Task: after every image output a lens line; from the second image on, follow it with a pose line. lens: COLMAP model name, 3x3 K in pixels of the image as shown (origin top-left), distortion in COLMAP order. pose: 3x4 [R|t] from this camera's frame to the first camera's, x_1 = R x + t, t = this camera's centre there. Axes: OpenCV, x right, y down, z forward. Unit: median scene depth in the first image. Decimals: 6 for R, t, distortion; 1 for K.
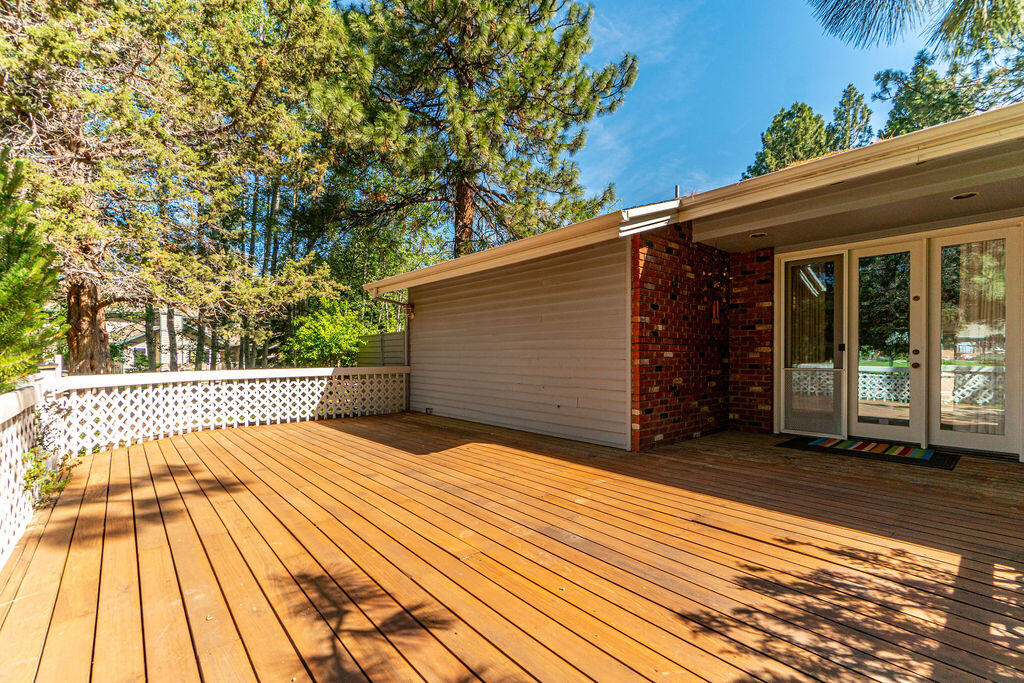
lens RADIAL K [[446.4, 0, 517.5], [0, 446.4, 350.9], [0, 0, 1]] dist [-0.008668, 0.003013]
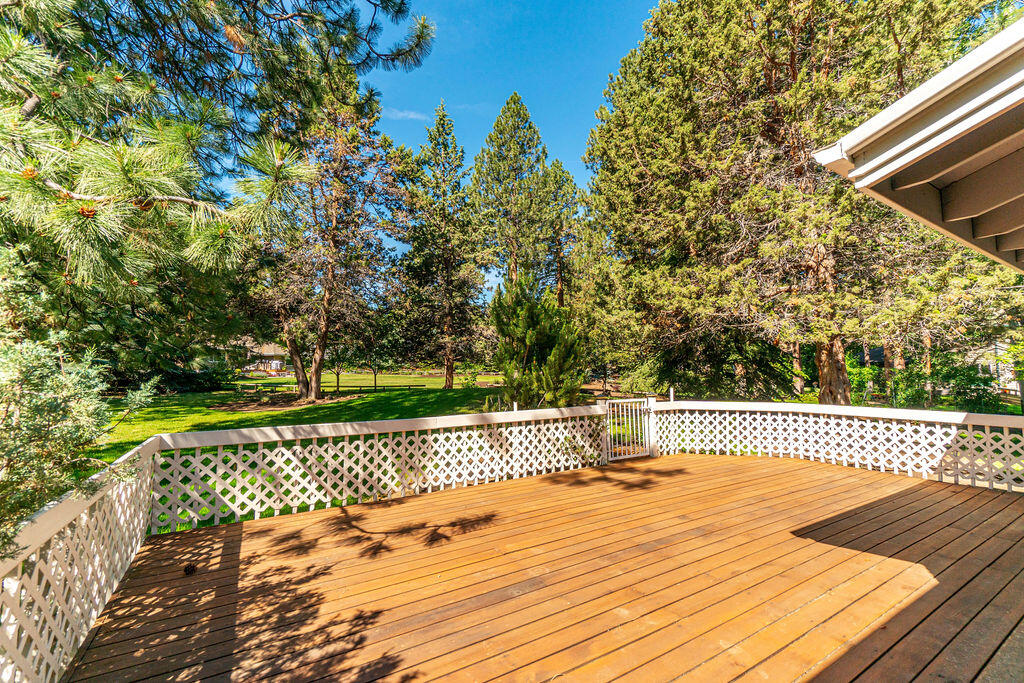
lens RADIAL K [[446.4, 0, 507.3], [0, 446.4, 345.9], [0, 0, 1]] dist [-0.008668, 0.003013]
pose [[-0.191276, -0.046525, -0.980433, 1.636496], [0.011953, 0.998691, -0.049724, -0.162665], [0.981463, -0.021230, -0.190470, 1.610964]]
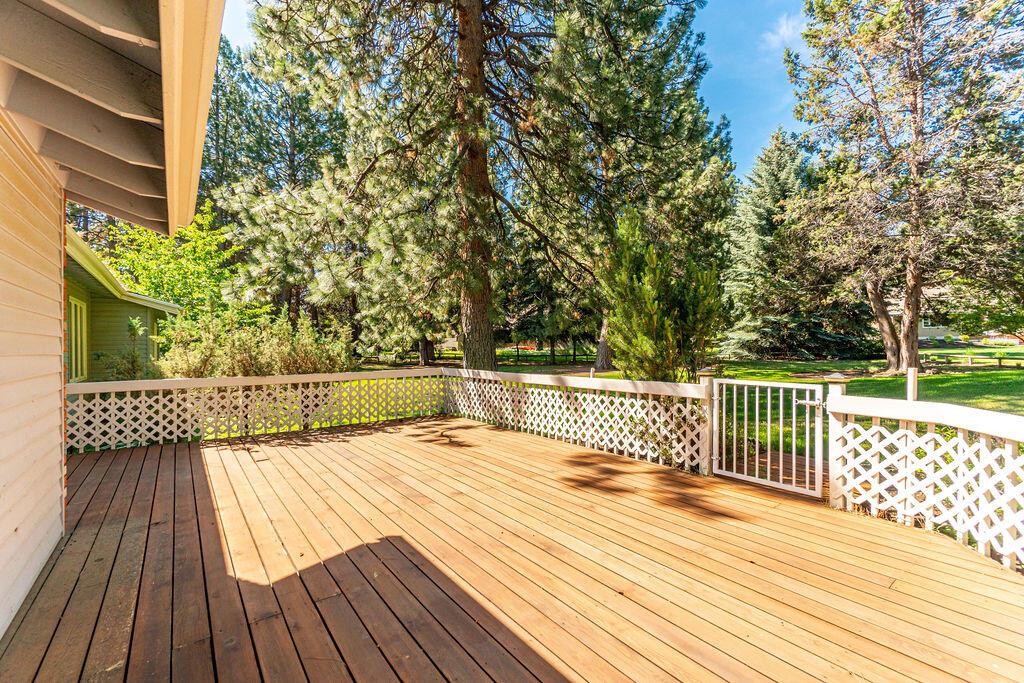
lens RADIAL K [[446.4, 0, 512.4], [0, 446.4, 340.8], [0, 0, 1]] dist [-0.008668, 0.003013]
pose [[-0.994903, 0.016475, 0.099485, -1.104217], [0.015065, 0.999775, -0.014912, -0.074914], [-0.099708, -0.013338, -0.994927, 3.945263]]
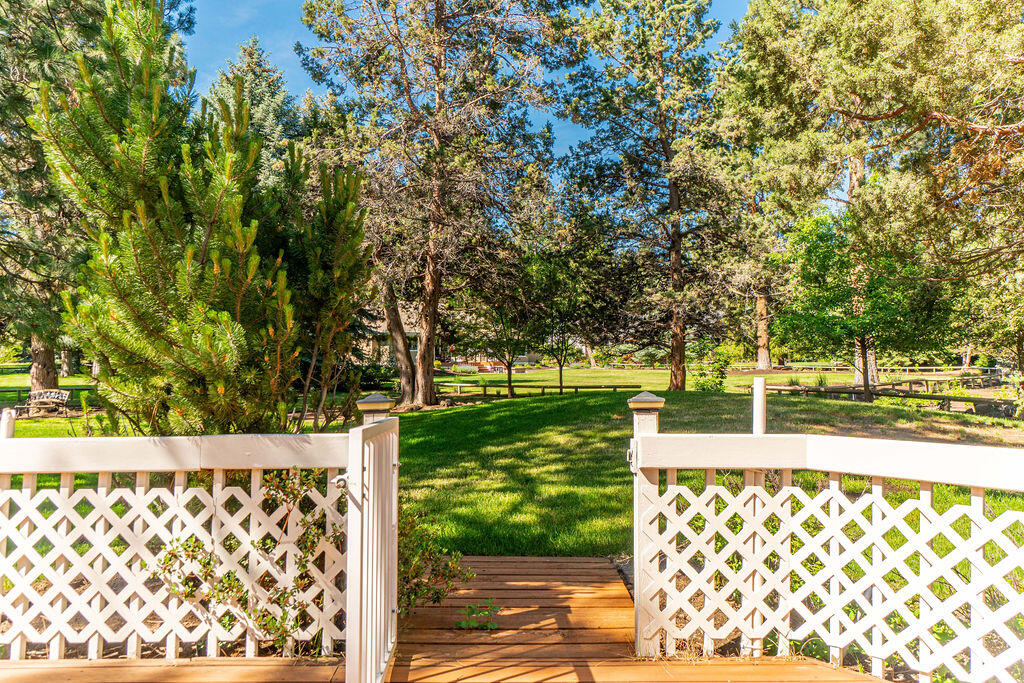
lens RADIAL K [[724.4, 0, 515.3], [0, 724.4, 334.4], [0, 0, 1]] dist [0.000332, 0.002776]
pose [[-0.676821, -0.024139, -0.735751, -0.923367], [0.014291, 0.998843, -0.045917, -0.007008], [0.736009, -0.041592, -0.675693, 2.886675]]
